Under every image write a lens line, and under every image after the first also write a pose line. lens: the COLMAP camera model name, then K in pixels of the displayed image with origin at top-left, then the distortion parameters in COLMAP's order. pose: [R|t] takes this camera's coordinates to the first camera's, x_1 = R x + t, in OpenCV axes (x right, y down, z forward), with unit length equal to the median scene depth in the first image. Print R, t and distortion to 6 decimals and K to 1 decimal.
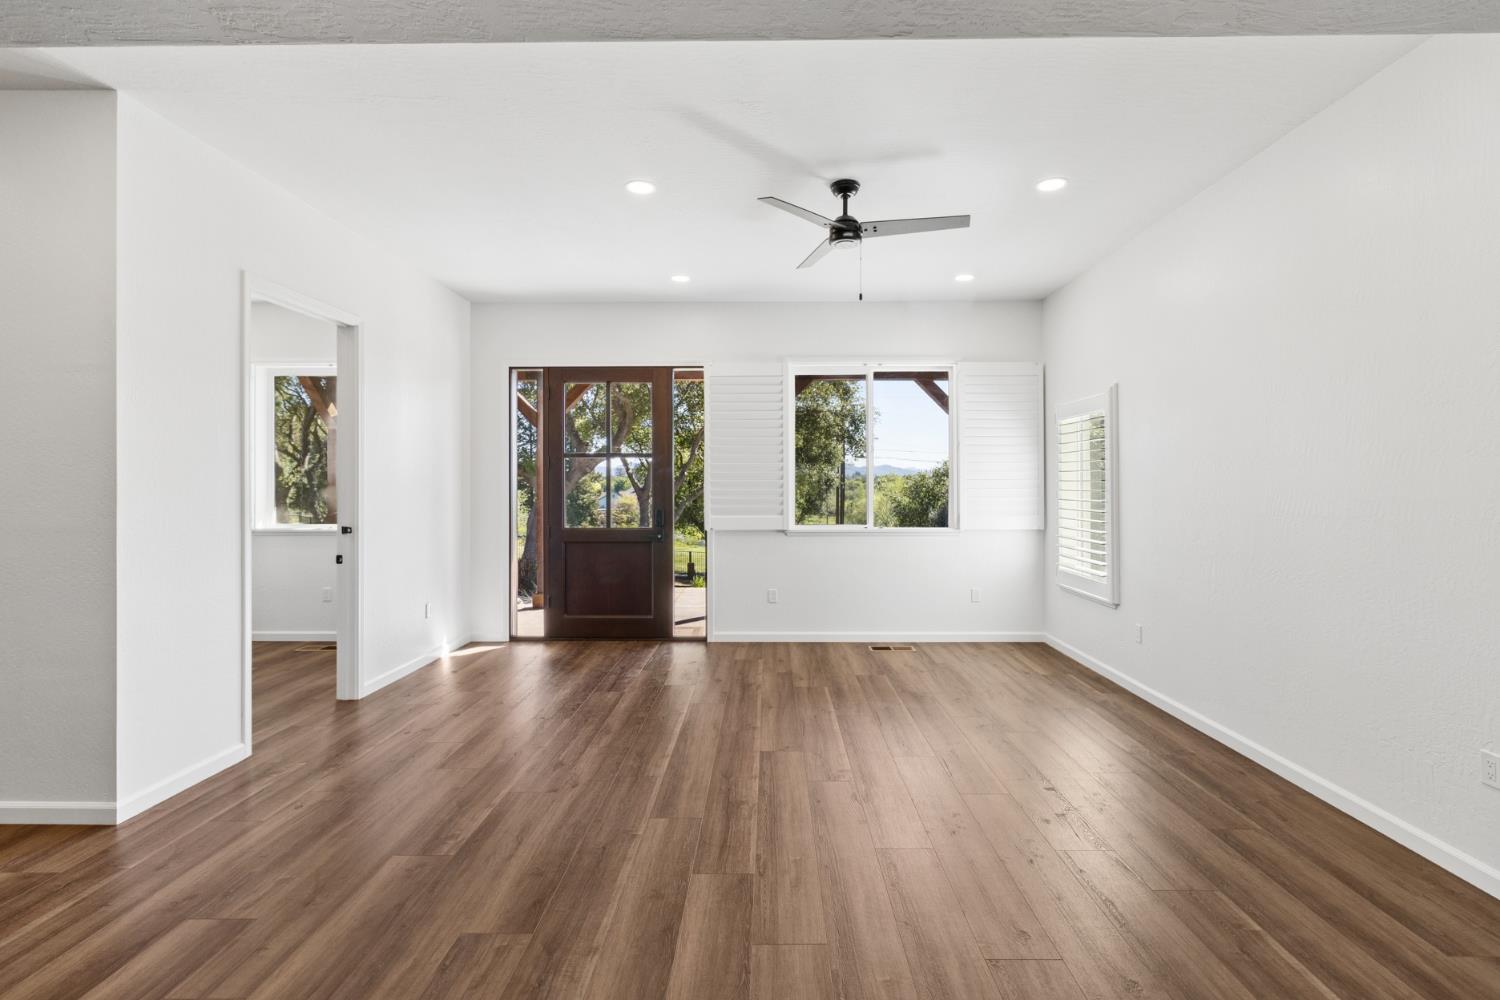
lens RADIAL K [[693.3, 0, 753.2], [0, 693.3, 473.9], [0, 0, 1]] dist [0.030376, -0.000057]
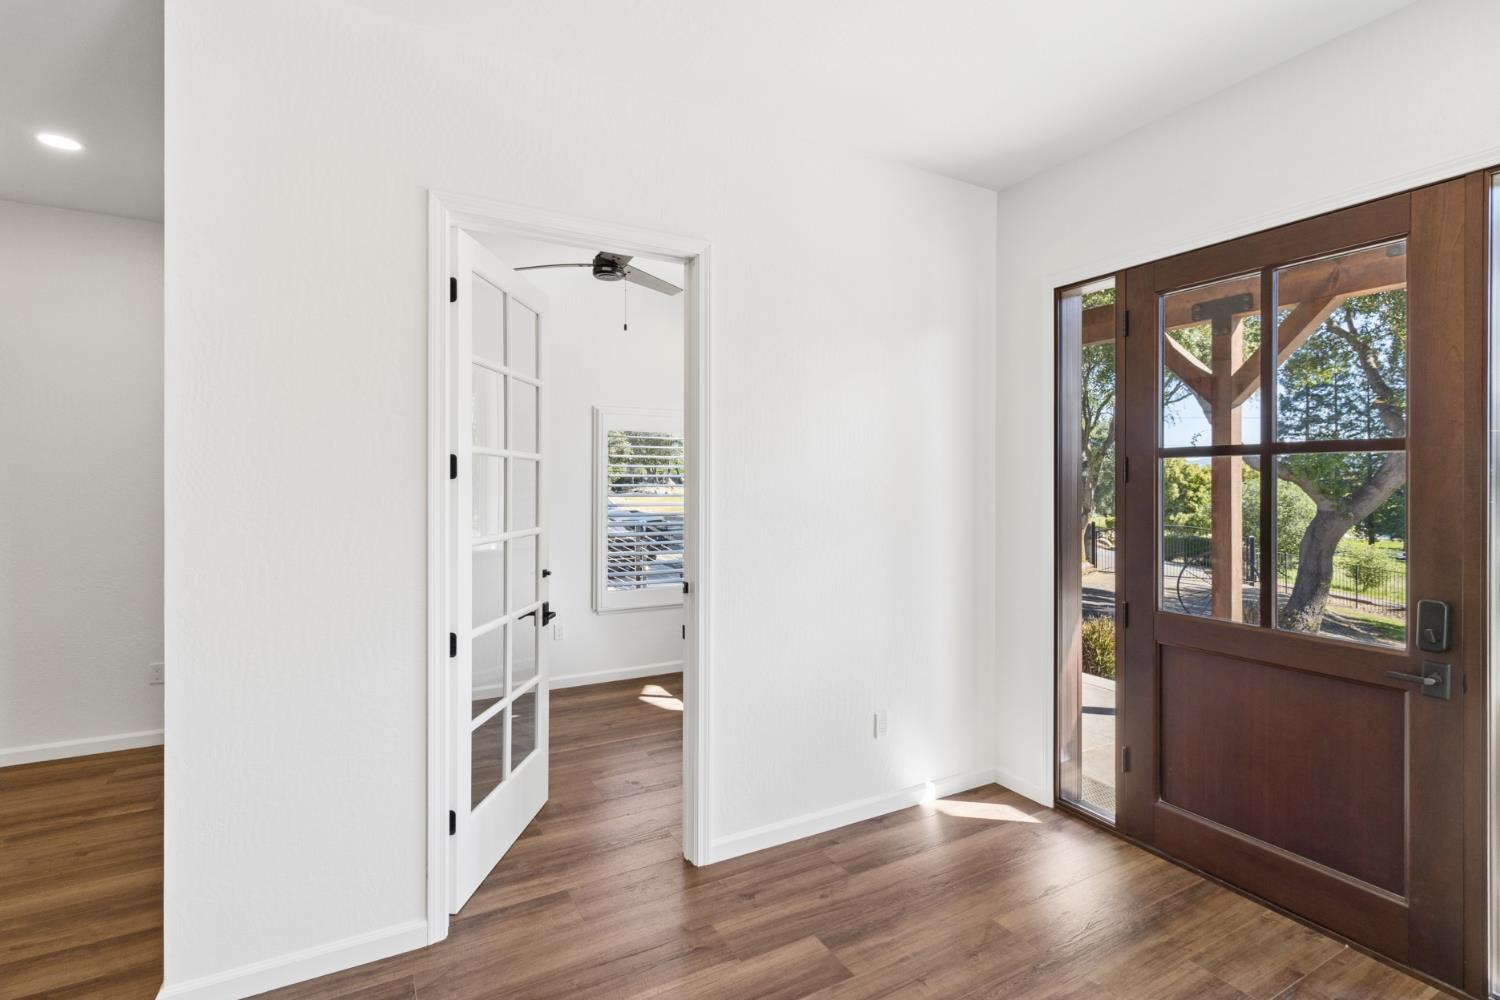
lens RADIAL K [[698.9, 0, 757.2], [0, 698.9, 487.6], [0, 0, 1]] dist [0.000527, -0.000313]
pose [[0.507799, 0.012200, -0.861389, -0.009567], [0.006196, 0.999822, 0.017814, -0.015001], [0.861453, -0.014383, 0.507633, 0.547150]]
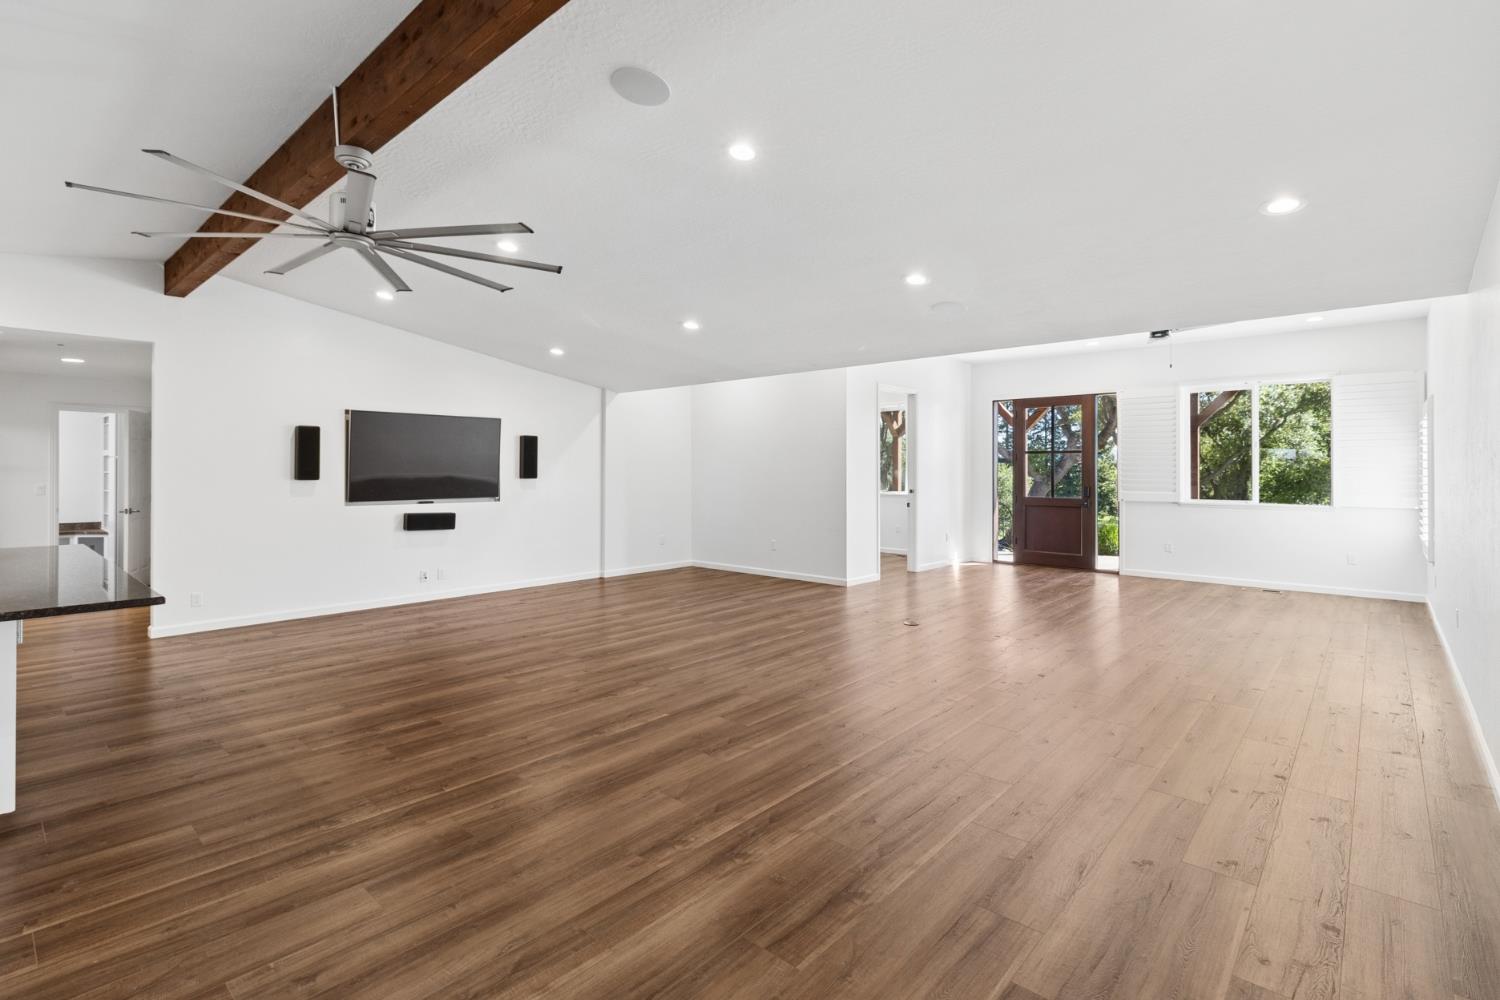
lens RADIAL K [[698.9, 0, 757.2], [0, 698.9, 487.6], [0, 0, 1]] dist [0.000527, -0.000313]
pose [[0.760649, 0.018705, -0.648894, 0.318750], [0.005971, 0.999341, 0.035806, -0.006767], [0.649136, -0.031110, 0.760036, -0.666196]]
